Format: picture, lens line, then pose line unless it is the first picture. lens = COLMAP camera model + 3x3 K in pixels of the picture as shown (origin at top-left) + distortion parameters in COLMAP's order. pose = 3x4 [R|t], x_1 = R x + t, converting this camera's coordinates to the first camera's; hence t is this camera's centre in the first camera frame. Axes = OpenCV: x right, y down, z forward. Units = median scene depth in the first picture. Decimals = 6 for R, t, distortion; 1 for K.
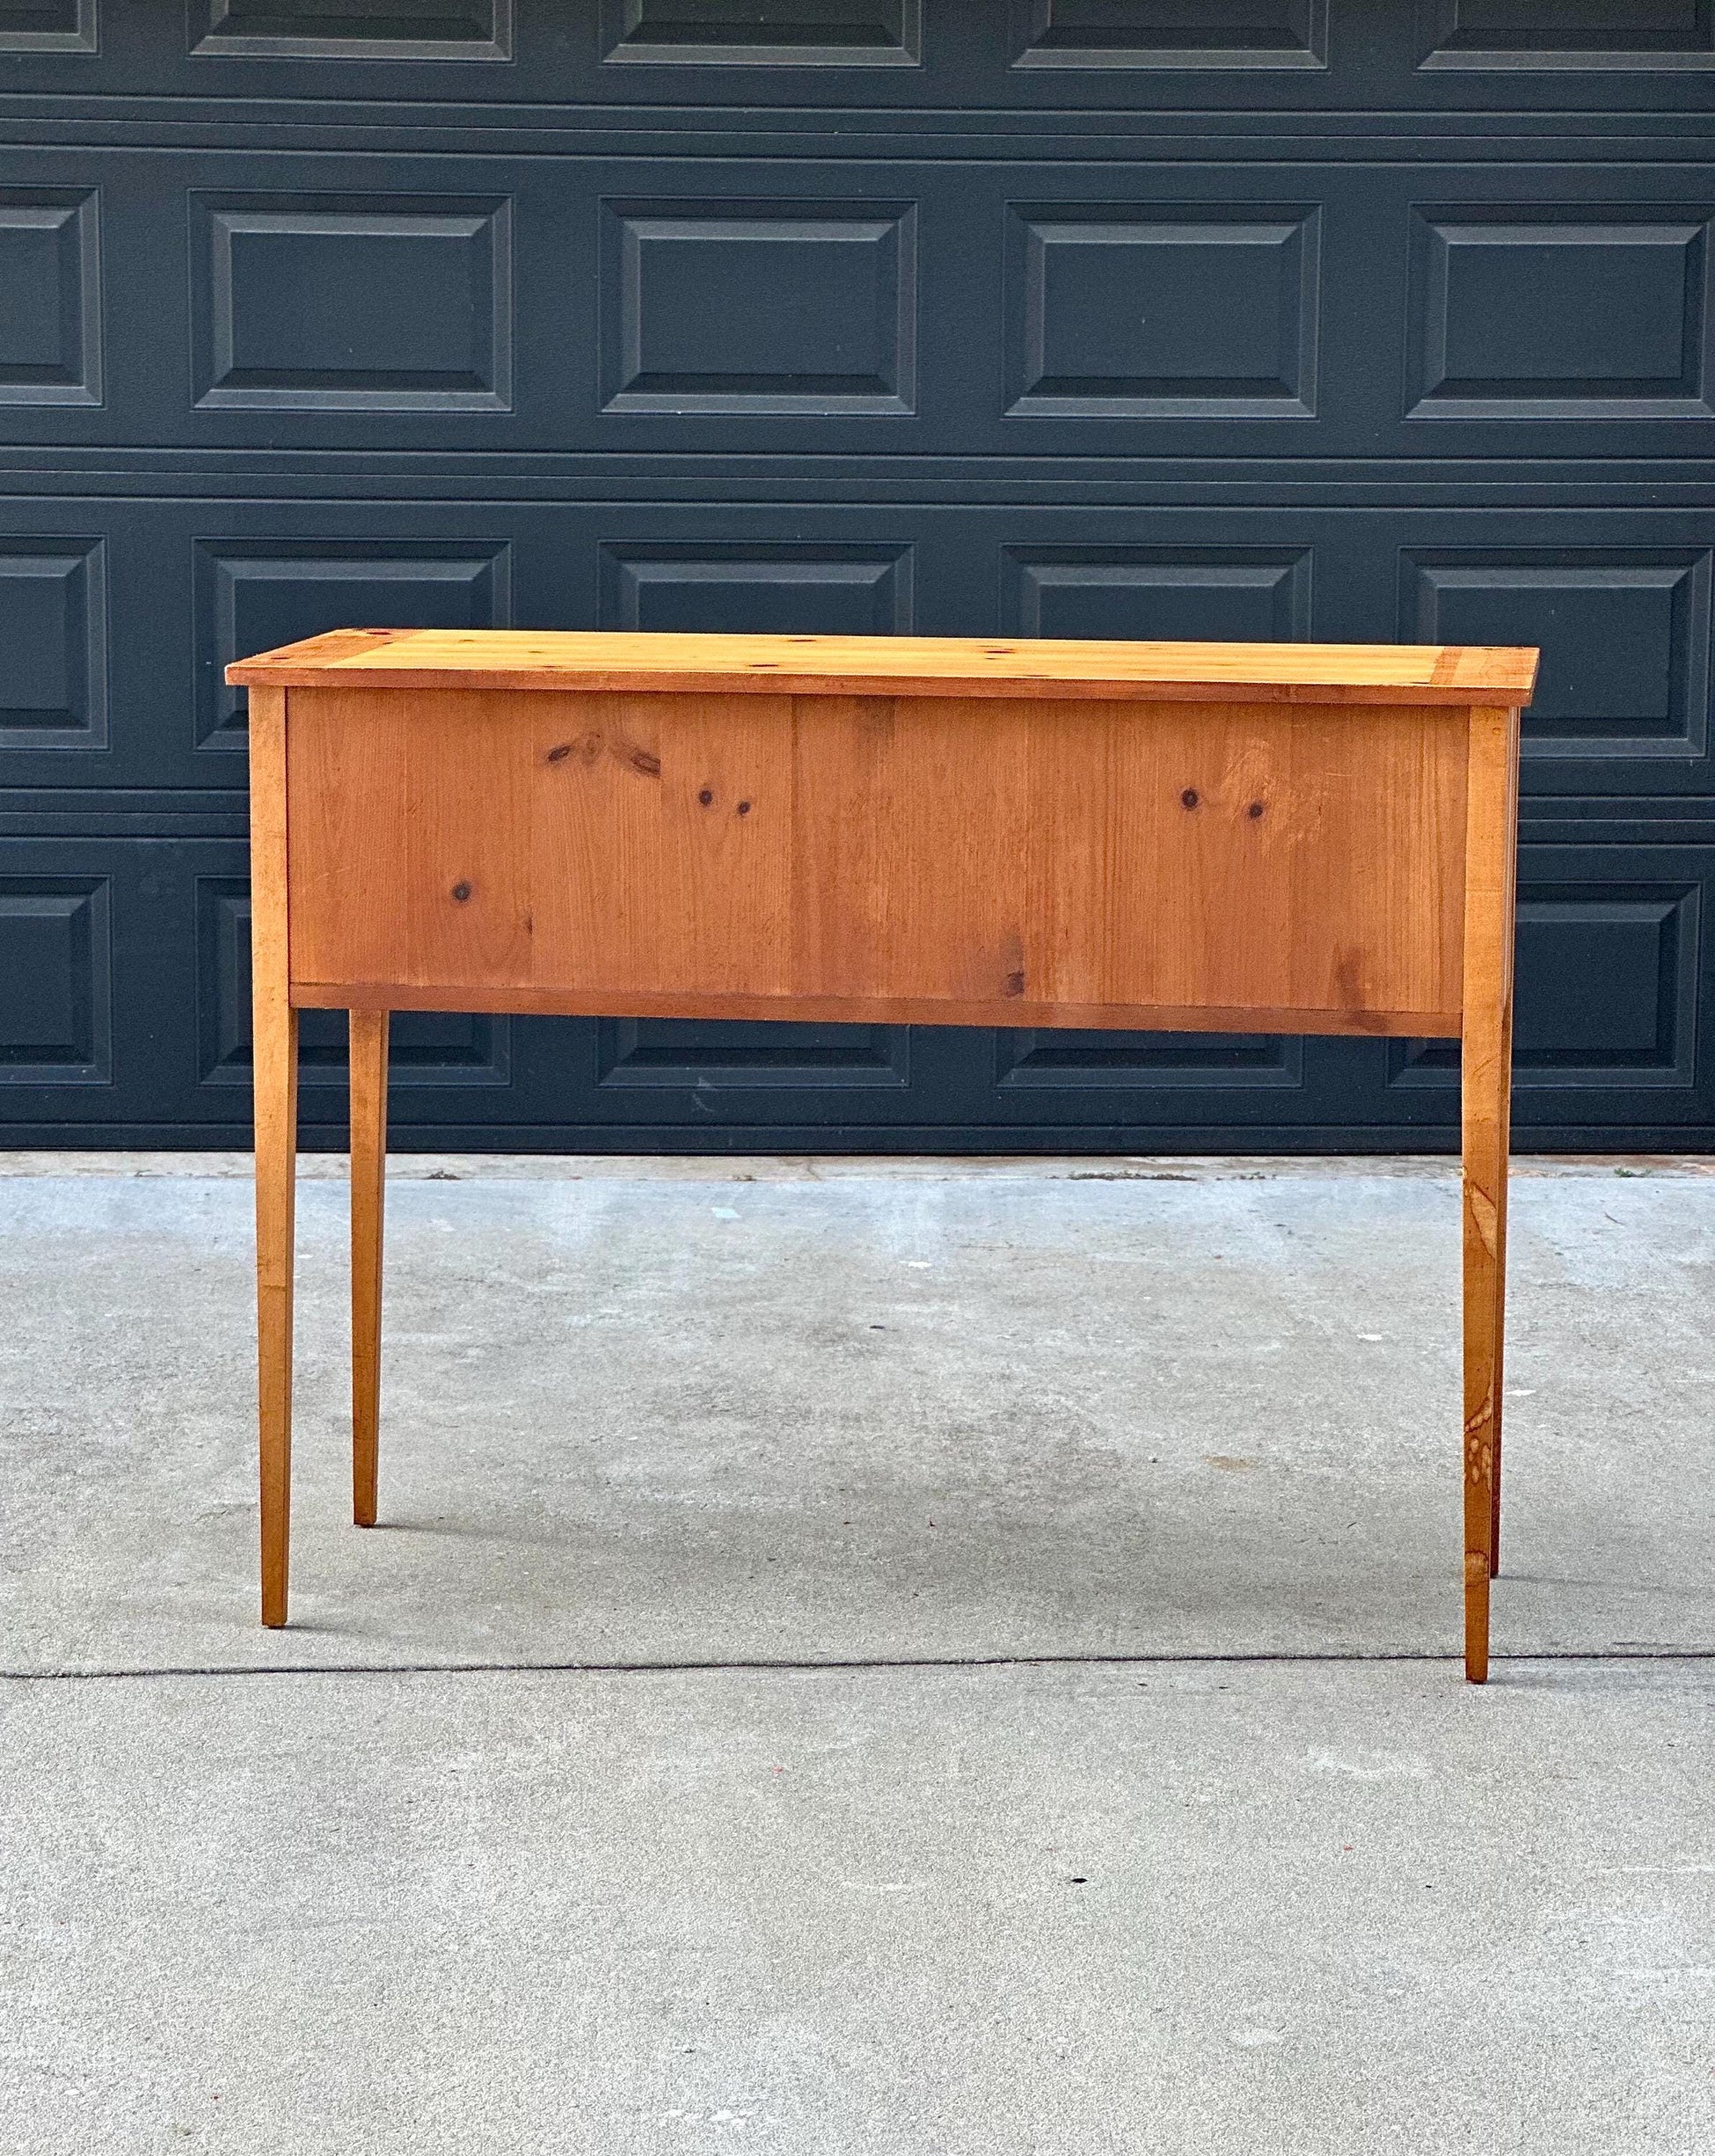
lens RADIAL K [[5616.5, 0, 838.8], [0, 5616.5, 1068.3], [0, 0, 1]] dist [0.129354, 0.000000]
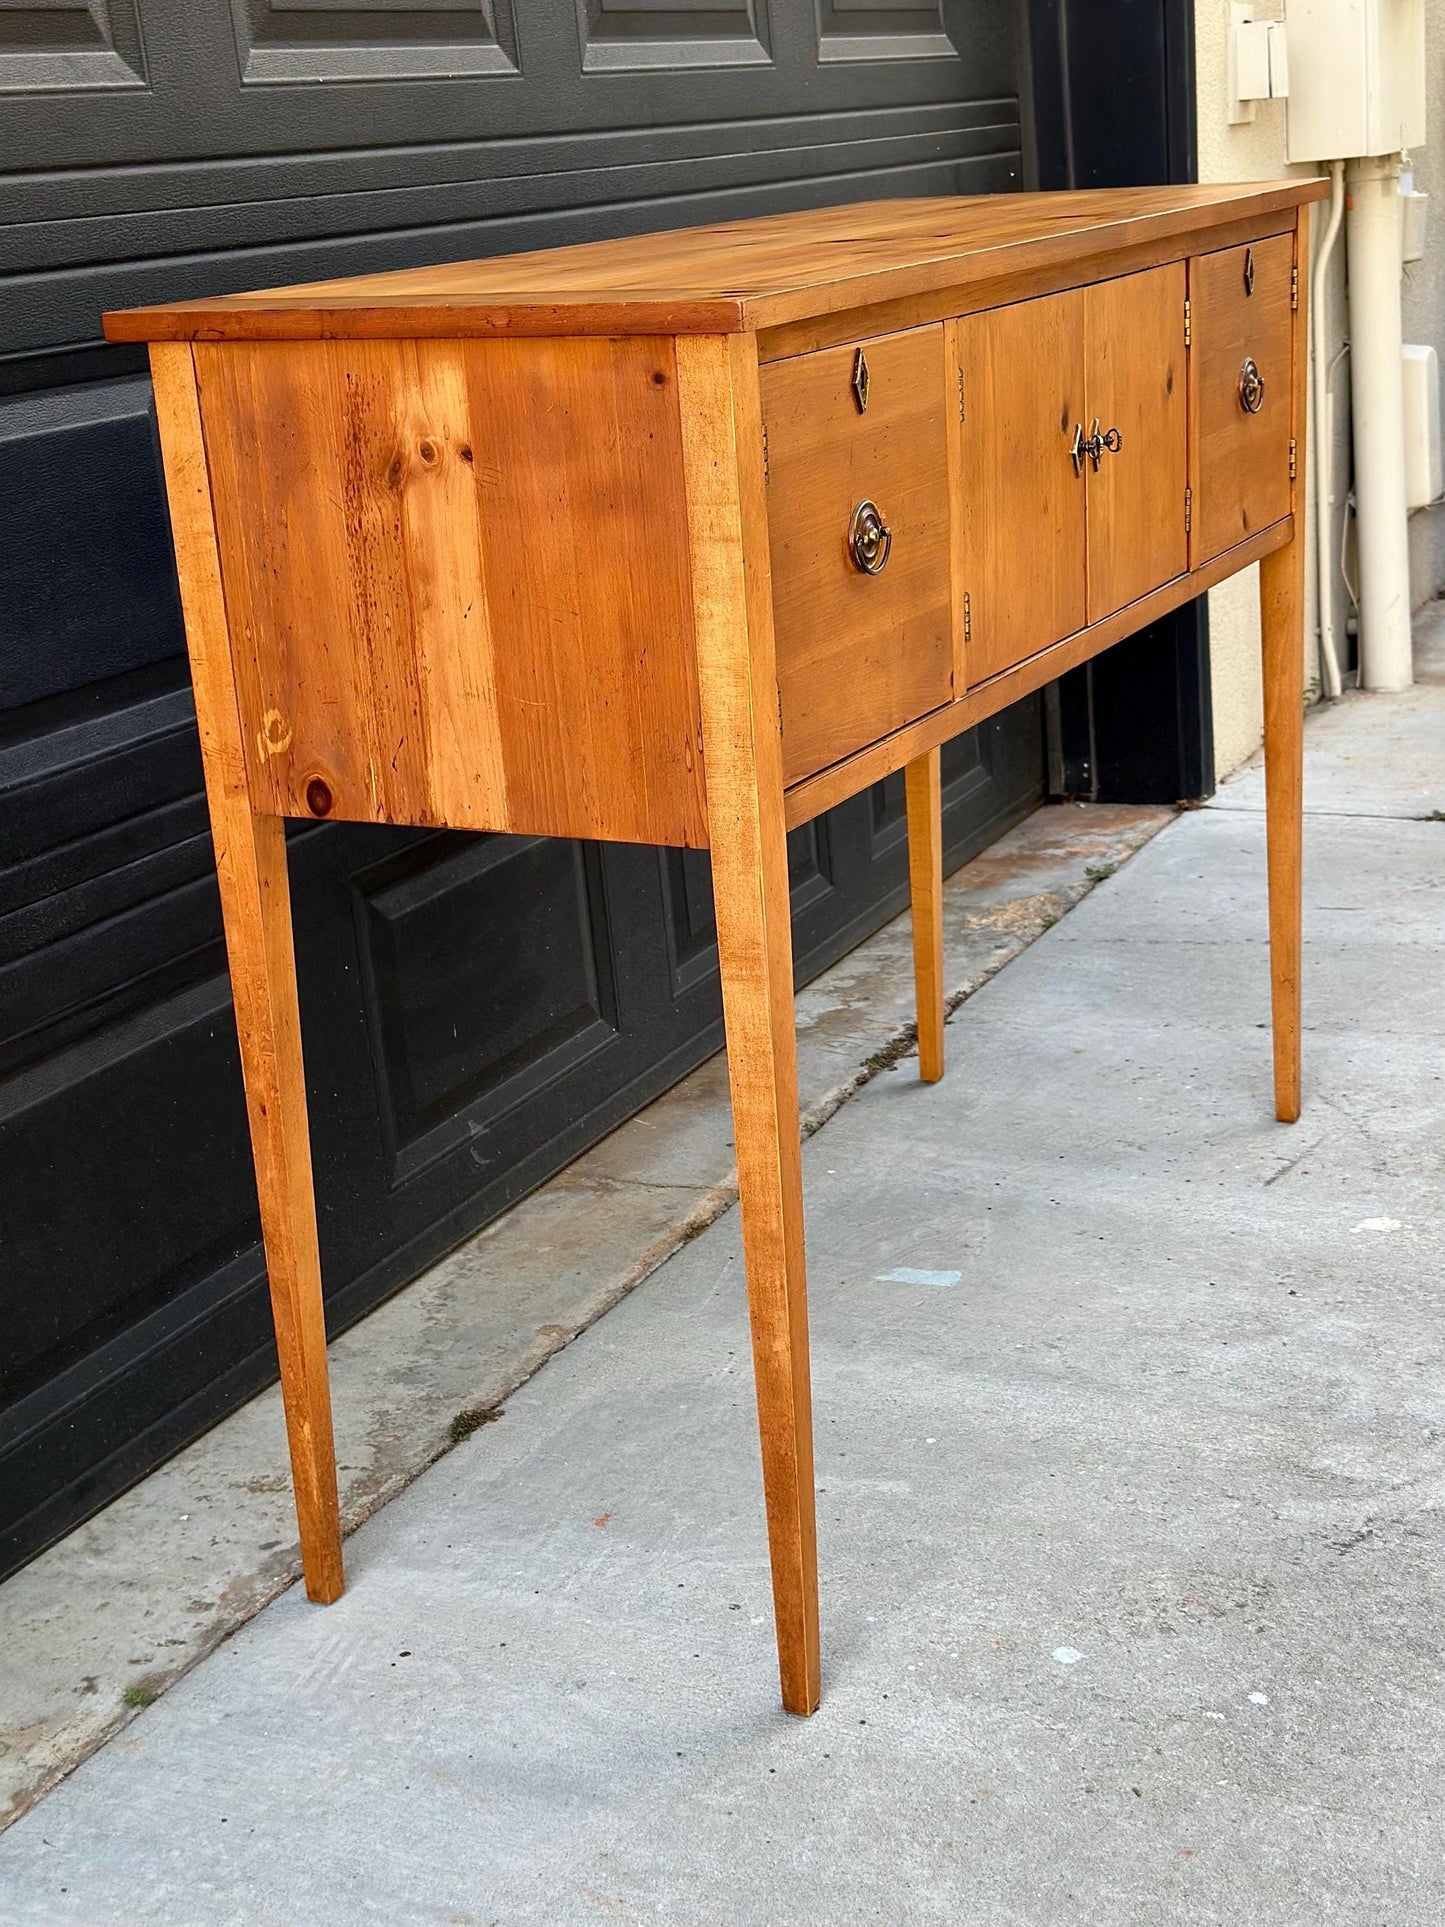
lens RADIAL K [[2738.1, 0, 779.8], [0, 2738.1, 959.2], [0, 0, 1]] dist [0.145982, 0.000000]
pose [[0.459528, -0.301225, 0.835522, -0.281054], [0.202830, 0.951463, 0.231470, -0.086851], [-0.864693, 0.063102, 0.498321, 0.820396]]
